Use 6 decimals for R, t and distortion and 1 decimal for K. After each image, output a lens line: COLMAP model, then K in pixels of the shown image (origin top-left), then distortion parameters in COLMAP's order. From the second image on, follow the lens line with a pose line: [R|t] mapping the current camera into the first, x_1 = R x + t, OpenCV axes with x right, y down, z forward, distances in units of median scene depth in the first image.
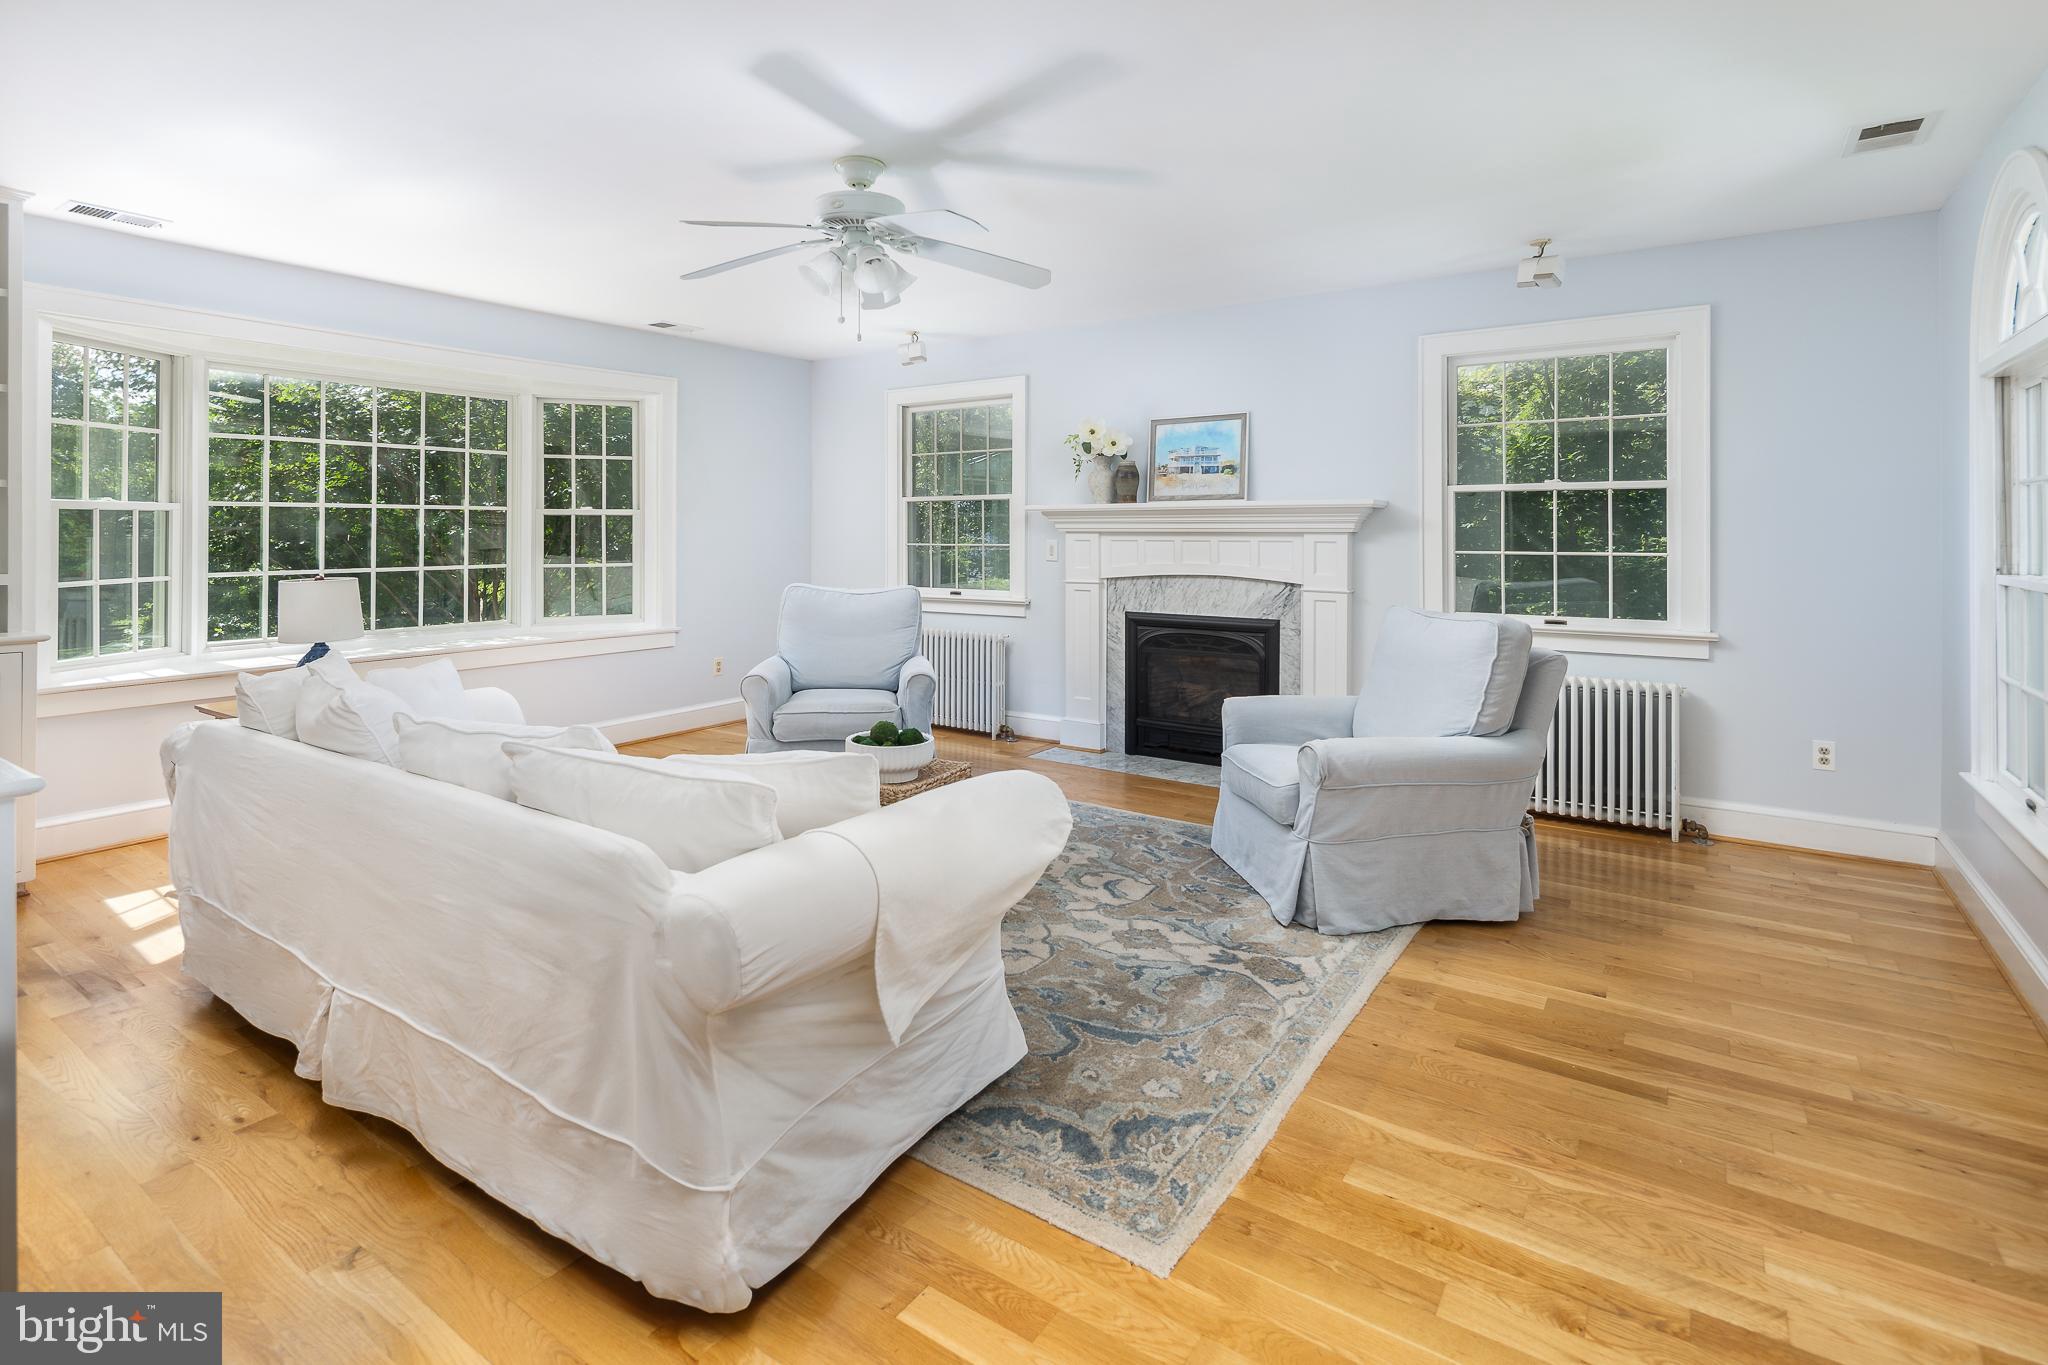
lens RADIAL K [[1001.6, 0, 1008.0], [0, 1001.6, 531.7], [0, 0, 1]] dist [-0.011877, 0.000346]
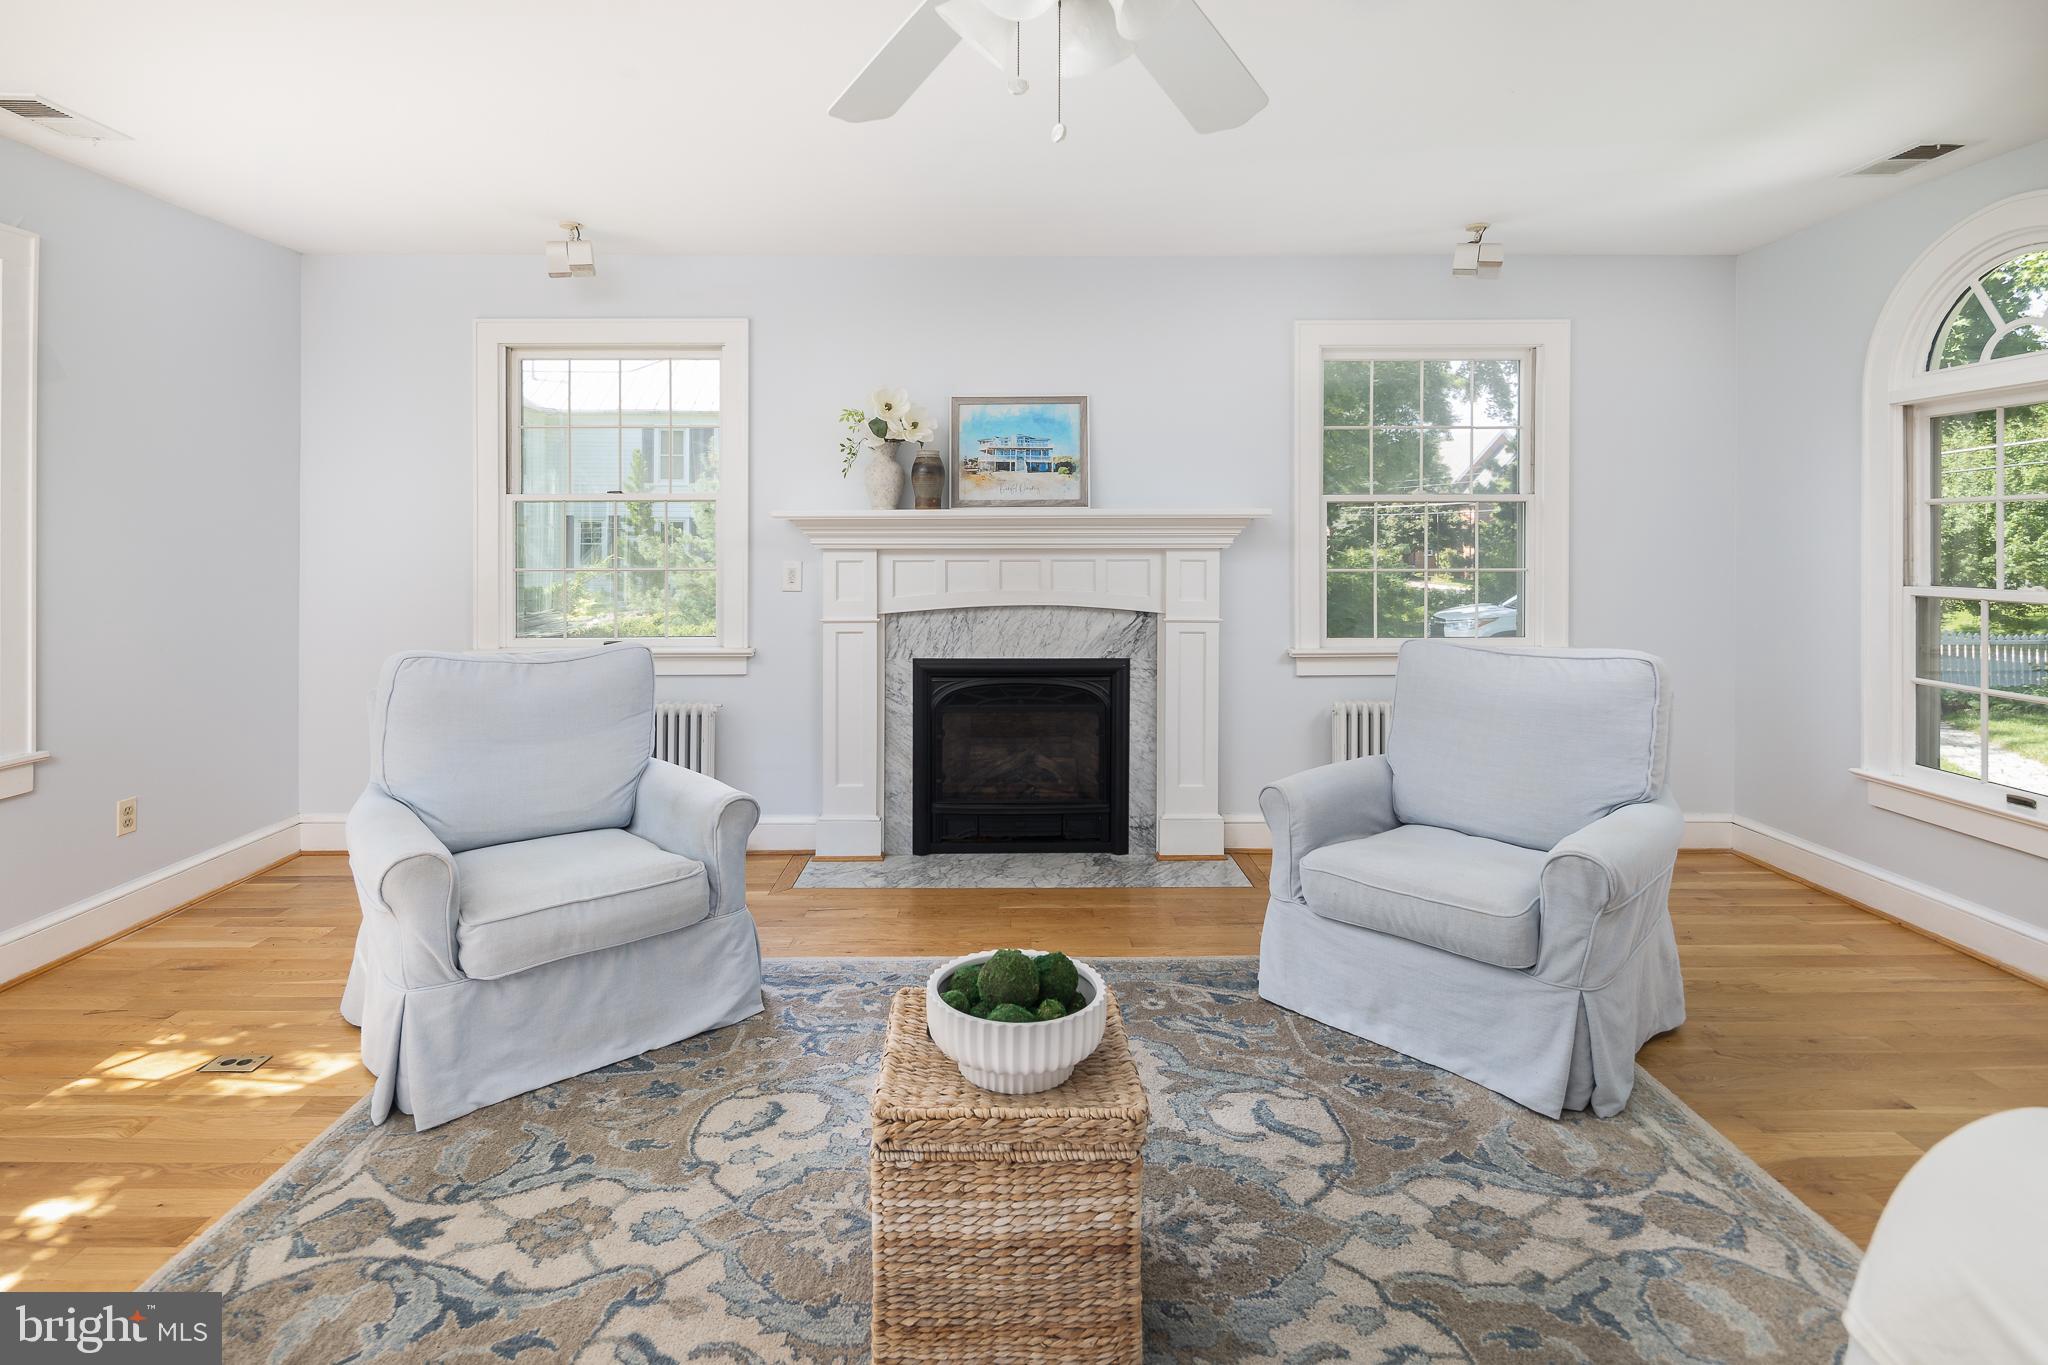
lens RADIAL K [[999.8, 0, 1008.4], [0, 999.8, 548.8], [0, 0, 1]] dist [-0.000570, -0.002833]
pose [[0.816121, -0.005155, 0.577858, -0.250523], [0.002016, 0.999980, 0.006073, -0.004217], [-0.577878, -0.003791, 0.816114, 0.378711]]
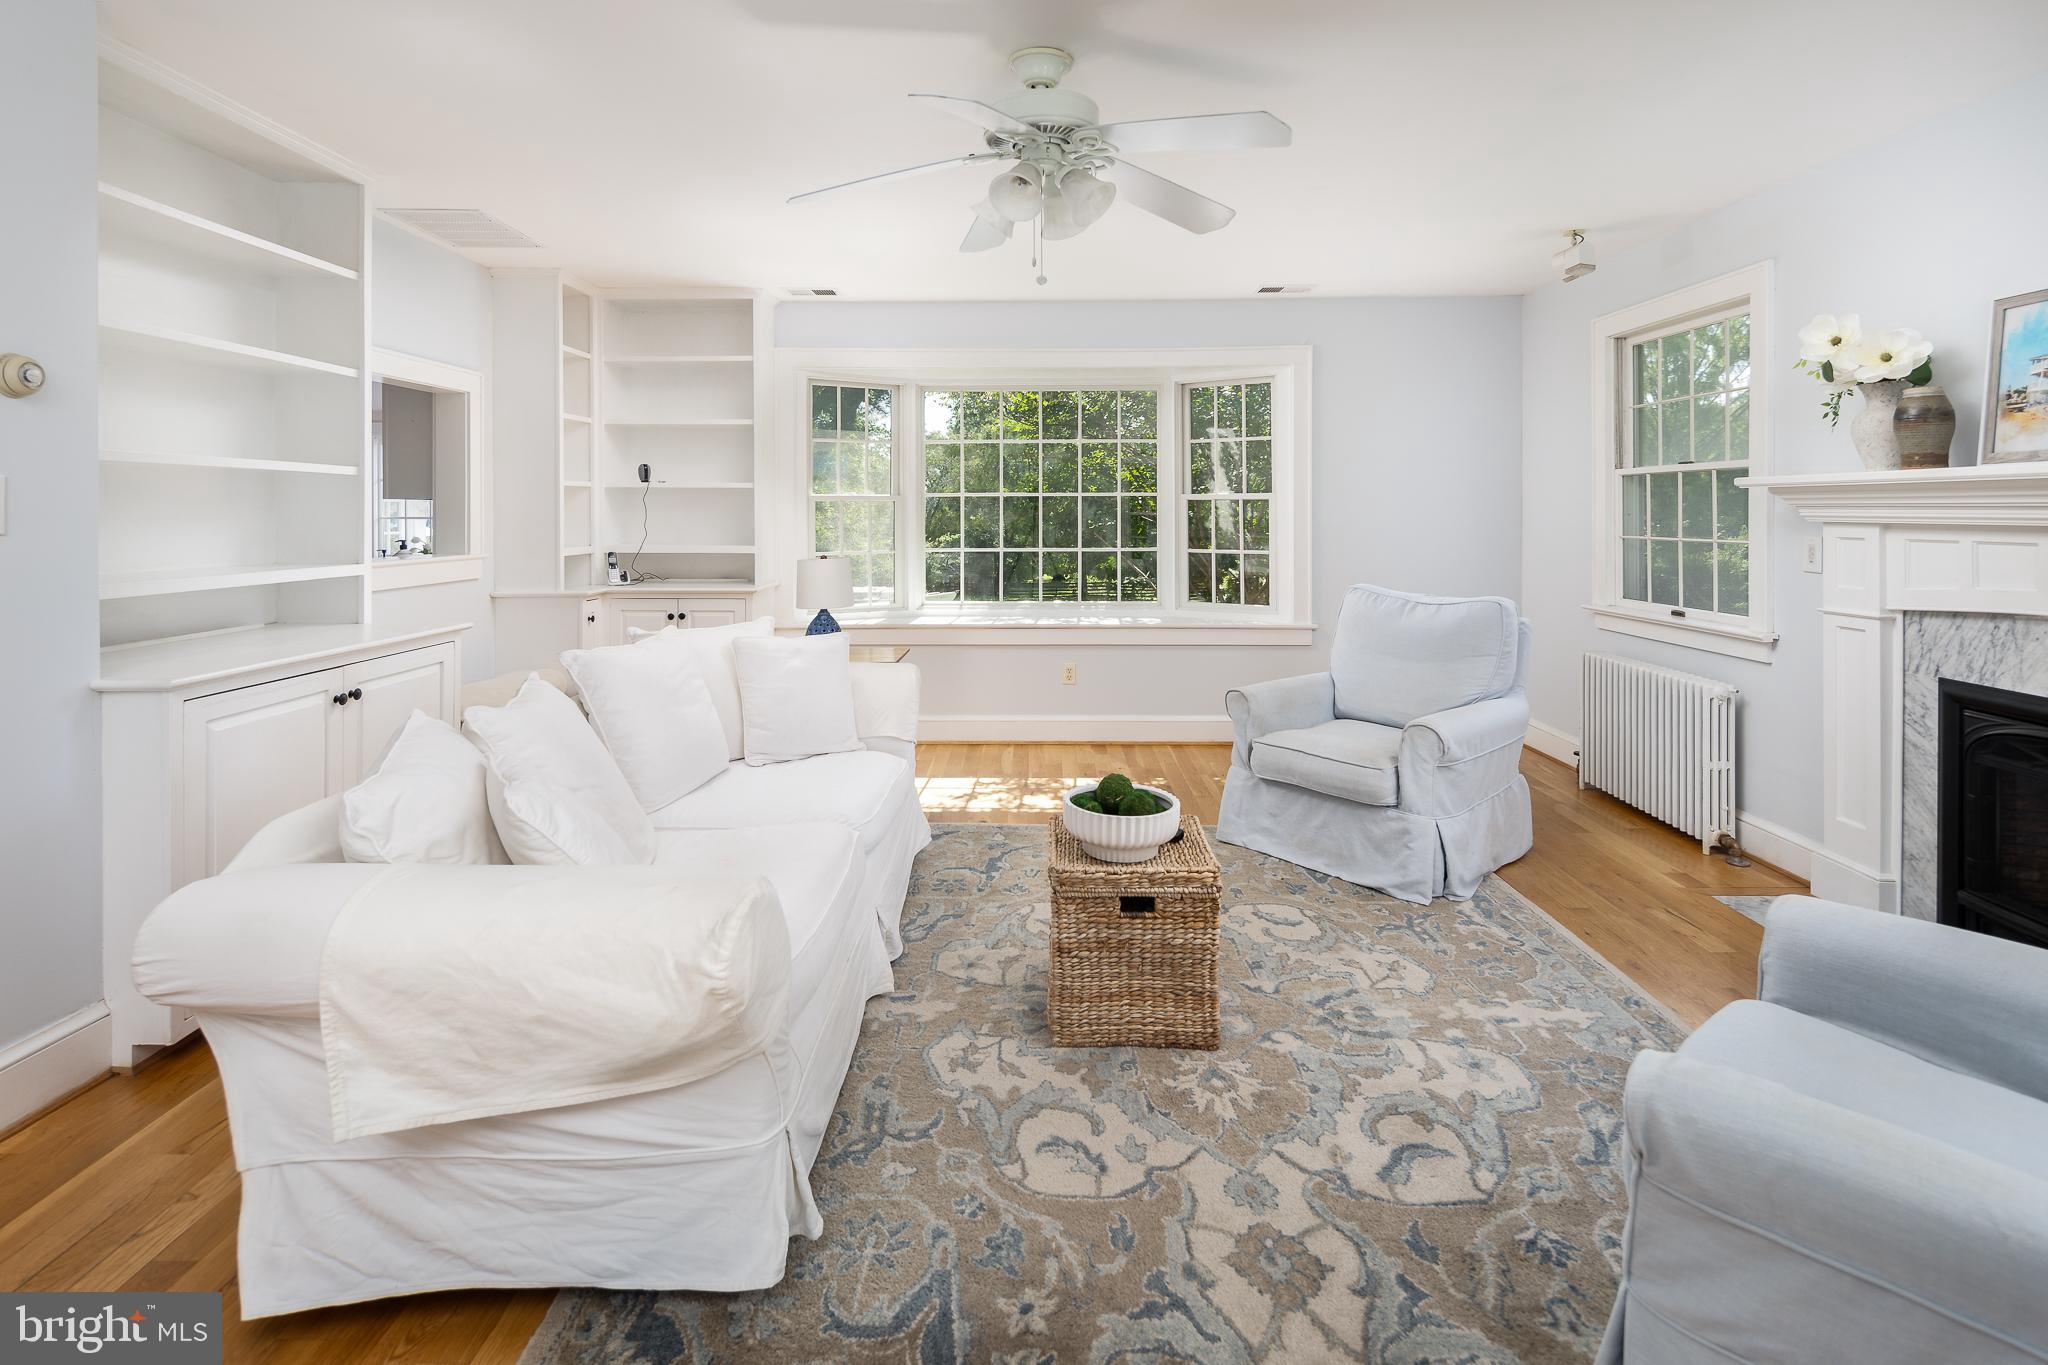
lens RADIAL K [[999.8, 0, 1014.4], [0, 999.8, 512.7], [0, 0, 1]] dist [-0.000570, -0.002833]
pose [[0.550859, 0.003345, -0.834592, 0.290939], [-0.000226, 0.999993, 0.003859, -0.007866], [0.834598, -0.001937, 0.550856, 0.321733]]
